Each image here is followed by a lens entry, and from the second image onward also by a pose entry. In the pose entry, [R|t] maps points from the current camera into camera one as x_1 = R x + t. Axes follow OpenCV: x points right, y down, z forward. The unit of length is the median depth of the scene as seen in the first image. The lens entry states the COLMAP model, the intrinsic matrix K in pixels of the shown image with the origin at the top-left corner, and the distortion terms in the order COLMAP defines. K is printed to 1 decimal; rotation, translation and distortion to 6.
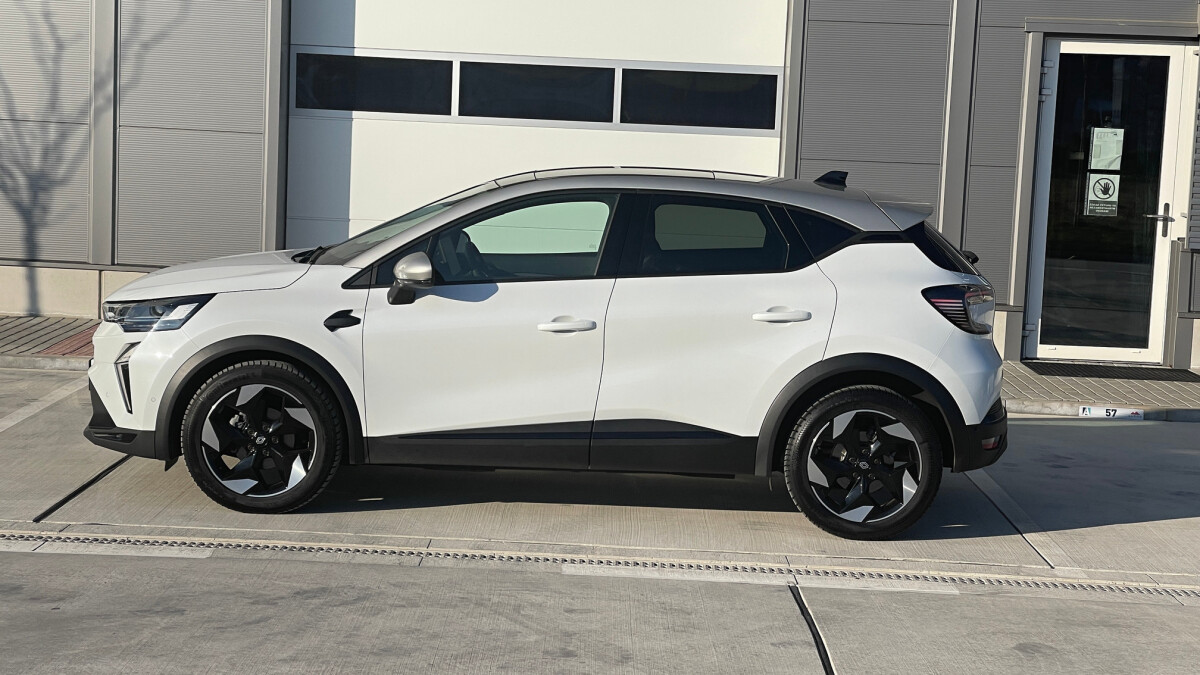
lens RADIAL K [[2204.3, 0, 606.2], [0, 2204.3, 370.6], [0, 0, 1]] dist [0.256438, 0.078430]
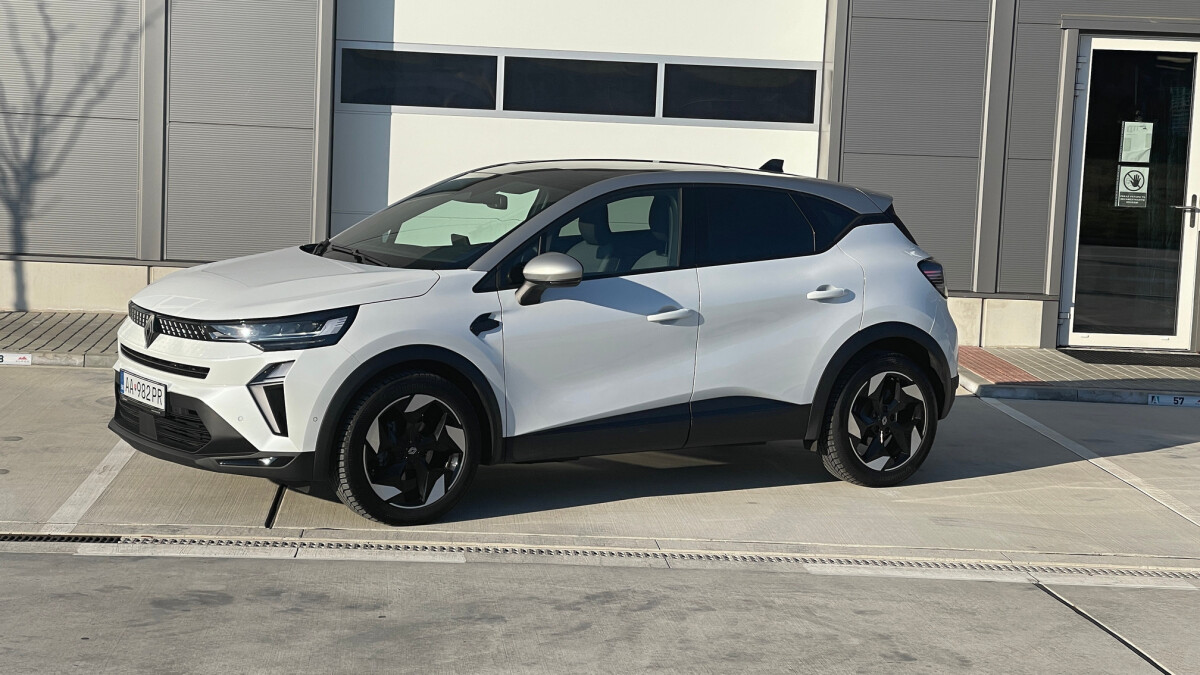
lens RADIAL K [[2203.2, 0, 600.0], [0, 2203.2, 337.5], [0, 0, 1]] dist [0.253210, 0.086809]
pose [[0.996212, -0.009523, 0.086433, -0.111722], [0.009918, 0.999942, -0.004136, -0.007405], [-0.086389, 0.004978, 0.996249, -0.003701]]
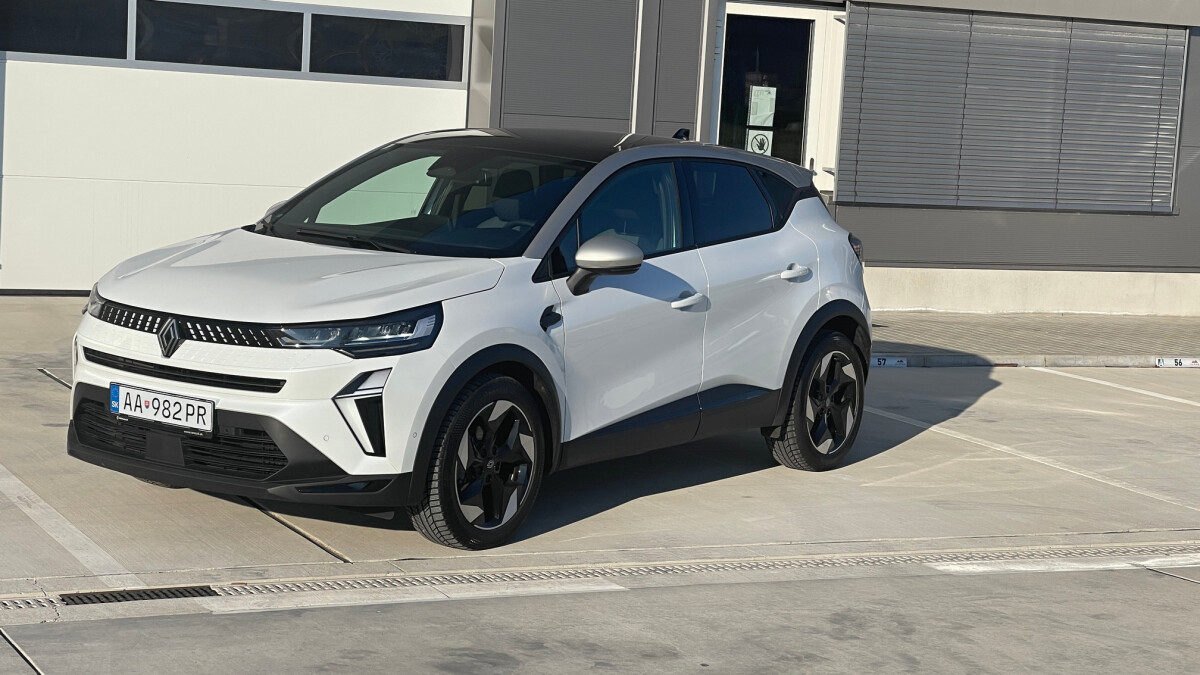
lens RADIAL K [[2203.2, 0, 600.0], [0, 2203.2, 337.5], [0, 0, 1]] dist [0.253210, 0.086809]
pose [[0.892878, -0.041908, 0.448345, -0.312775], [0.031980, 0.999047, 0.029696, -0.024003], [-0.449162, -0.012176, 0.893367, 0.107299]]
